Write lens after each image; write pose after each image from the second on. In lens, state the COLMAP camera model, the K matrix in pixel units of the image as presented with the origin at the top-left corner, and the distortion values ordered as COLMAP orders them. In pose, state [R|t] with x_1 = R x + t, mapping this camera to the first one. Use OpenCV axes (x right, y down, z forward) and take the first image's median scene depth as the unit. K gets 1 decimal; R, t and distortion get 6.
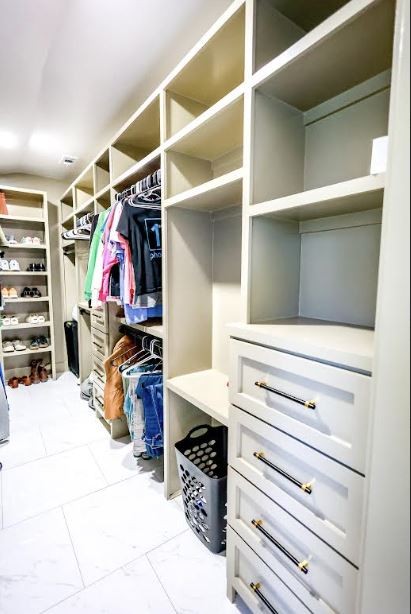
lens RADIAL K [[292.8, 0, 207.3], [0, 292.8, 308.0], [0, 0, 1]] dist [-0.003641, -0.000667]
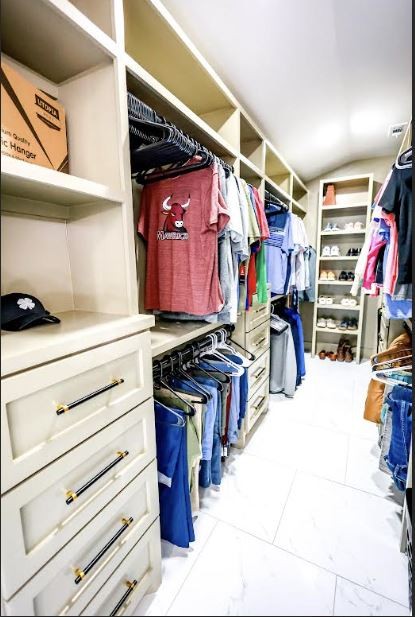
lens RADIAL K [[285.3, 0, 208.6], [0, 285.3, 308.8], [0, 0, 1]] dist [0.000530, -0.001257]
pose [[0.441854, 0.136740, -0.886604, 0.109593], [-0.083847, 0.990283, 0.110943, -0.009364], [0.893160, 0.025319, 0.449026, 0.096025]]
